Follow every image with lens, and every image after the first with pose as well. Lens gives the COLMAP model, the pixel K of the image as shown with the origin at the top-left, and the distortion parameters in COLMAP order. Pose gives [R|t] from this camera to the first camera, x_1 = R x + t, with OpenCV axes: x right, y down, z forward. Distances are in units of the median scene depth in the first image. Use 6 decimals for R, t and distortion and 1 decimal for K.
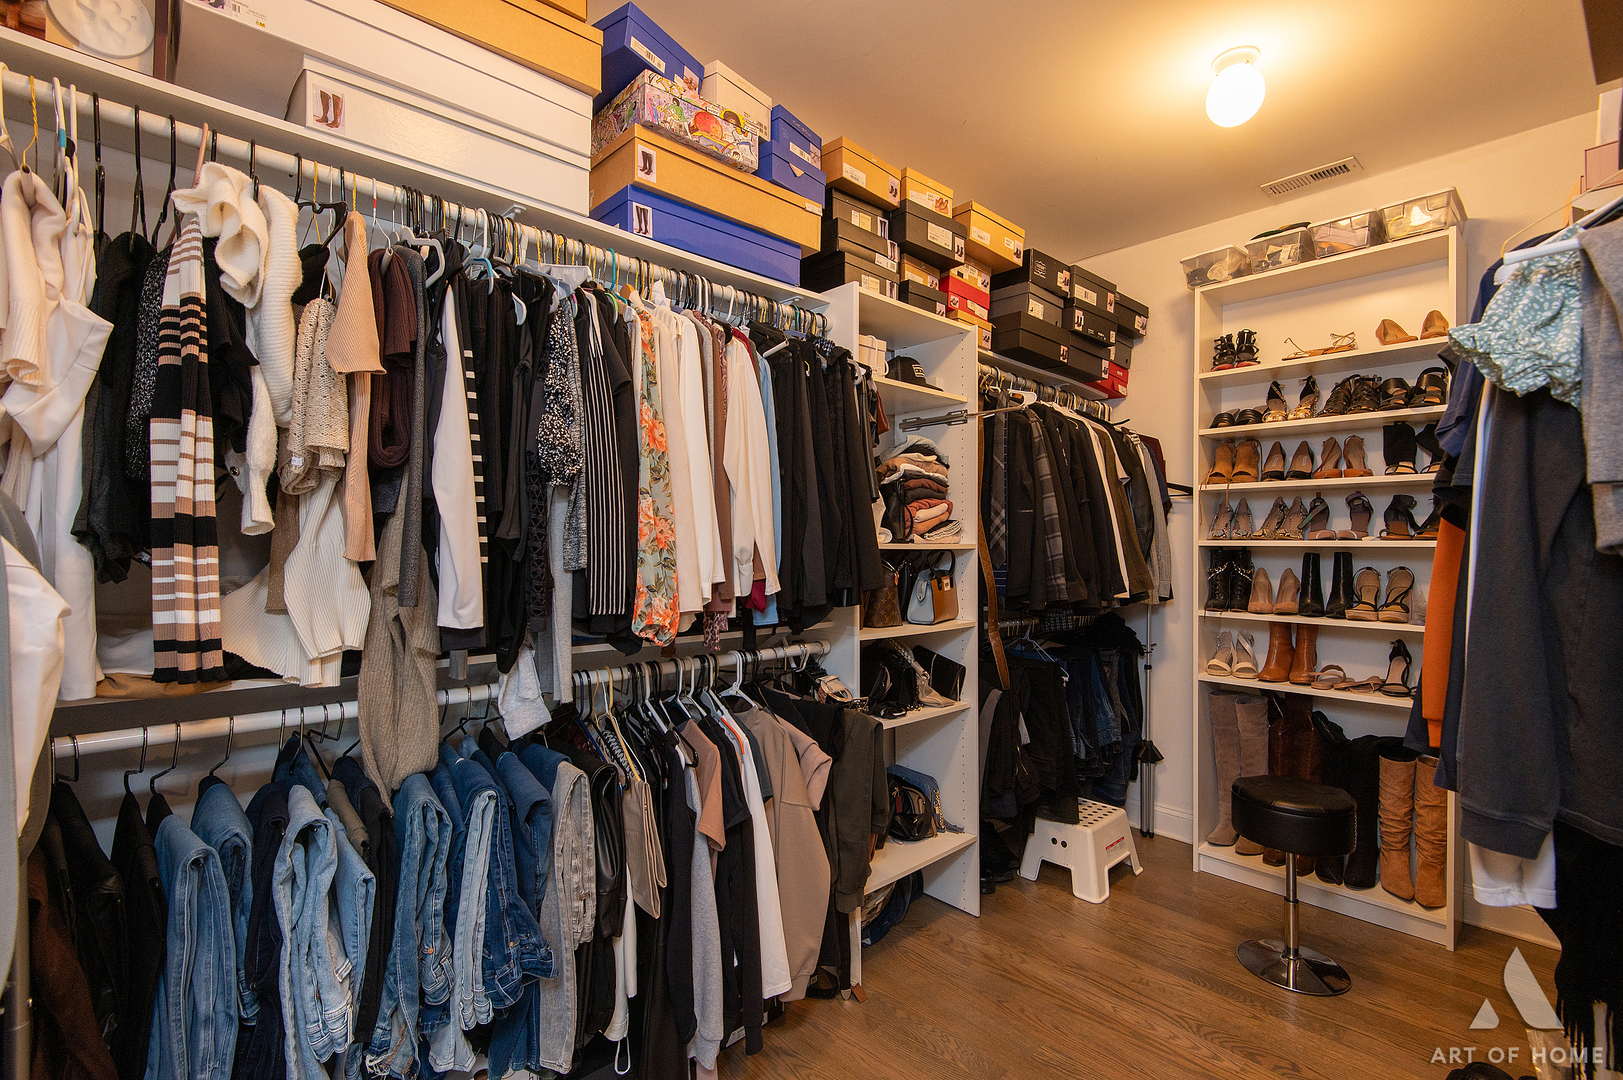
lens RADIAL K [[727.6, 0, 805.5], [0, 727.6, 543.9], [0, 0, 1]] dist [0.023931, -0.013459]
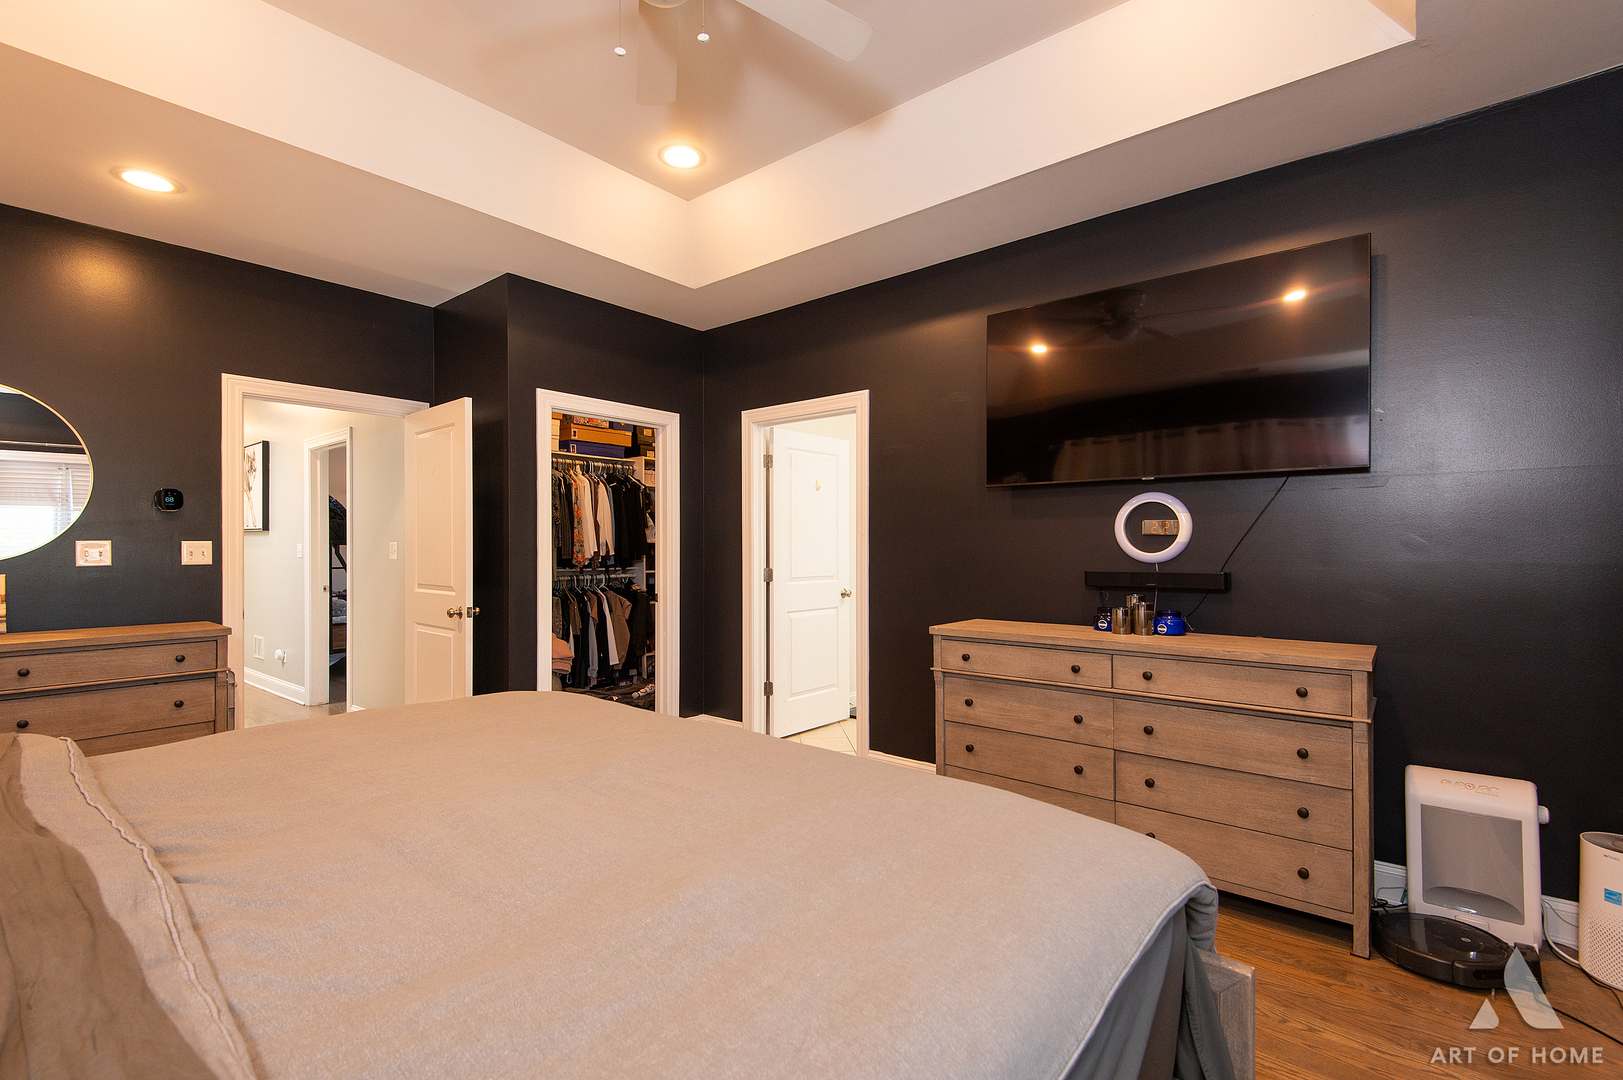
lens RADIAL K [[727.6, 0, 821.2], [0, 727.6, 544.7], [0, 0, 1]] dist [0.023931, -0.013459]
pose [[0.989190, -0.006174, 0.146508, 0.444559], [0.006406, 0.999979, -0.001116, 0.029182], [-0.146498, 0.002043, 0.989209, -2.675486]]
